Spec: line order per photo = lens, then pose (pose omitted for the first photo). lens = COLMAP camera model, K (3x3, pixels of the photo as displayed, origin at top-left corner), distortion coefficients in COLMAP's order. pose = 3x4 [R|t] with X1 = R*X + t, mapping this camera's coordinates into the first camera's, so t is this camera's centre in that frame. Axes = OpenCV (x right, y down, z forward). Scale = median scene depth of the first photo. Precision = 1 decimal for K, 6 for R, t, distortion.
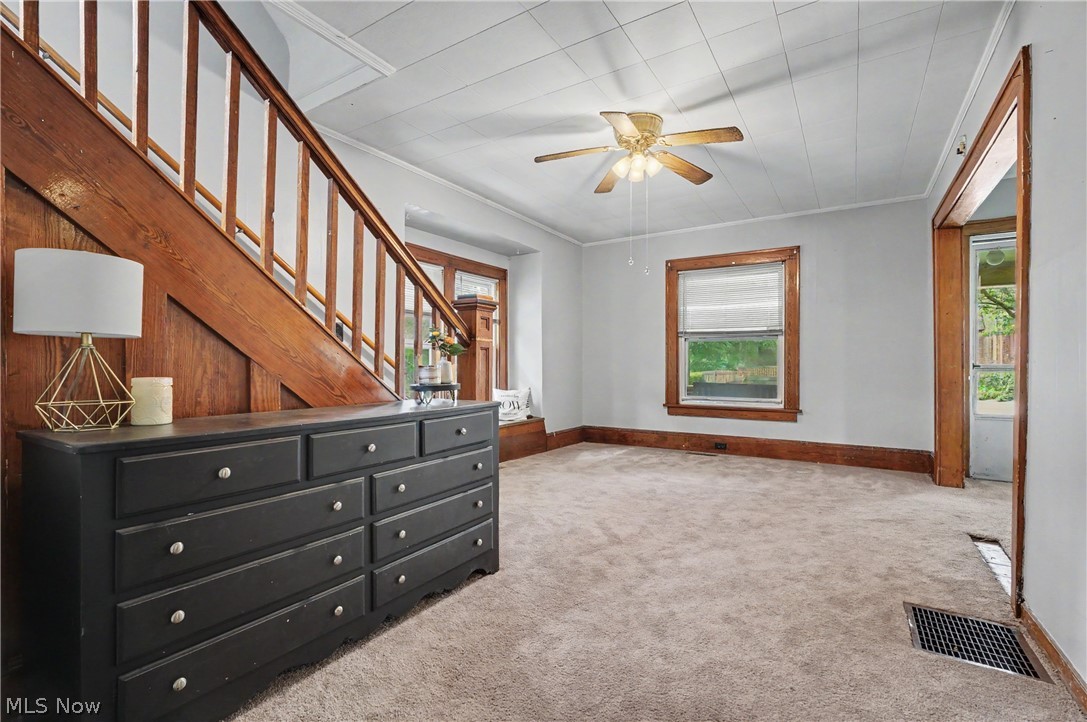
lens RADIAL K [[503.4, 0, 537.1], [0, 503.4, 362.4], [0, 0, 1]] dist [-0.003400, 0.002340]
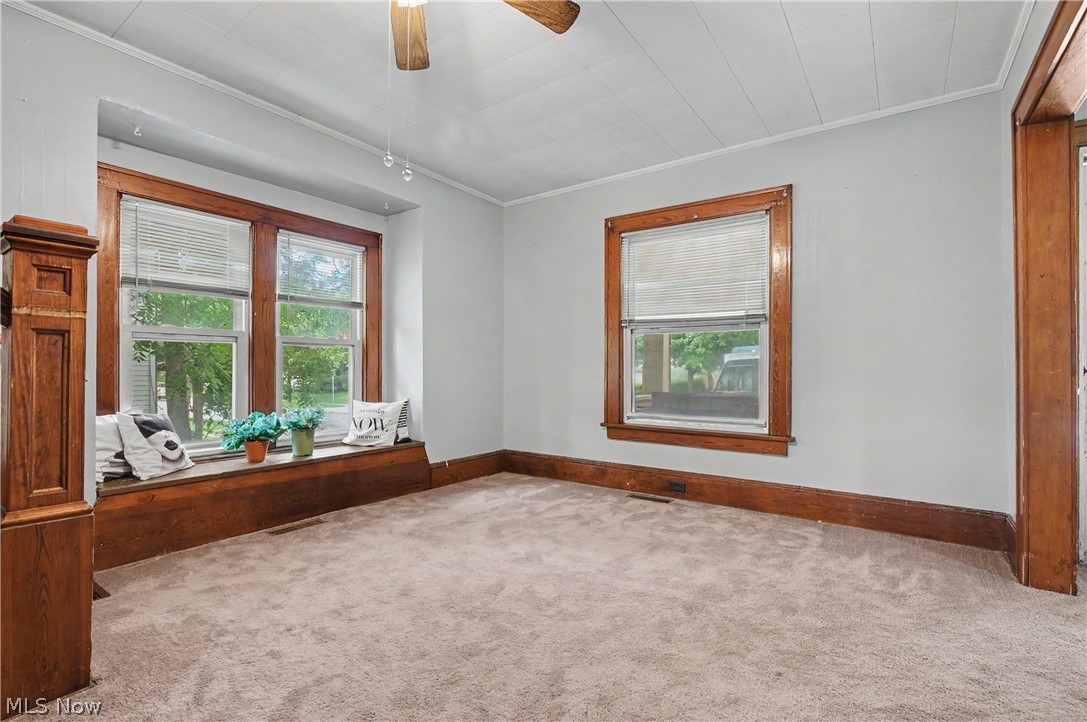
lens RADIAL K [[503.4, 0, 545.6], [0, 503.4, 362.7], [0, 0, 1]] dist [-0.003400, 0.002340]
pose [[0.998284, 0.002495, -0.058500, 0.230016], [-0.002728, 0.999989, -0.003899, 0.001674], [0.058490, 0.004052, 0.998280, 0.315938]]
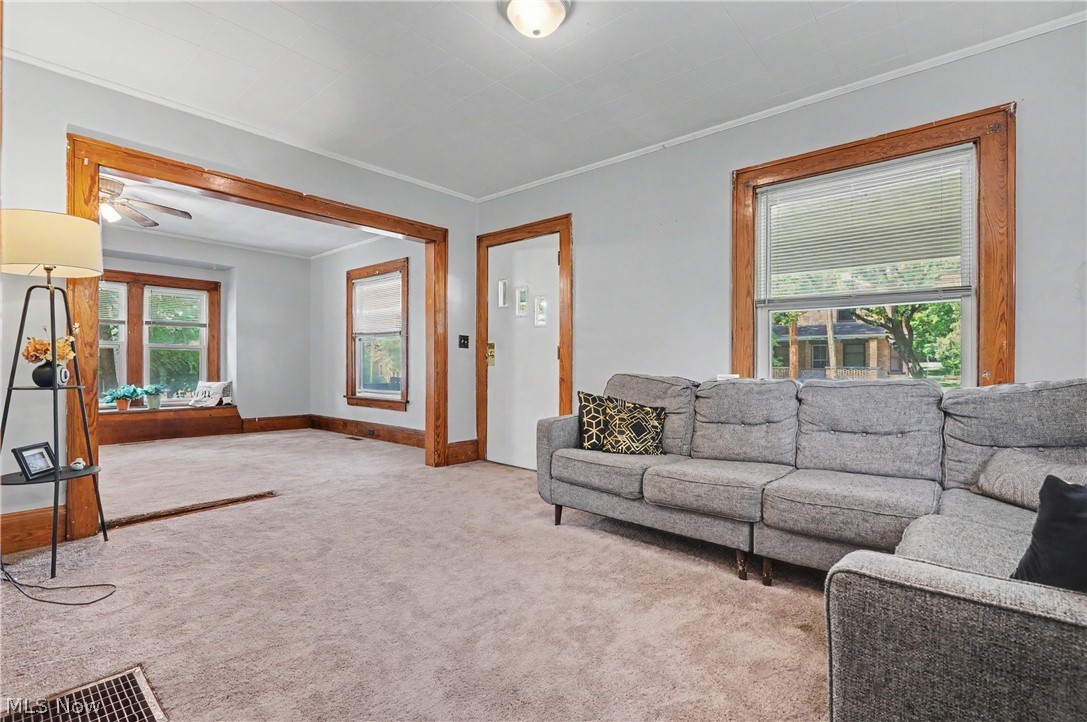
lens RADIAL K [[503.4, 0, 544.4], [0, 503.4, 363.8], [0, 0, 1]] dist [-0.003400, 0.002340]
pose [[0.988620, 0.001995, -0.150418, 0.943028], [-0.002094, 0.999998, -0.000501, 0.010623], [0.150417, 0.000810, 0.988622, -0.076761]]
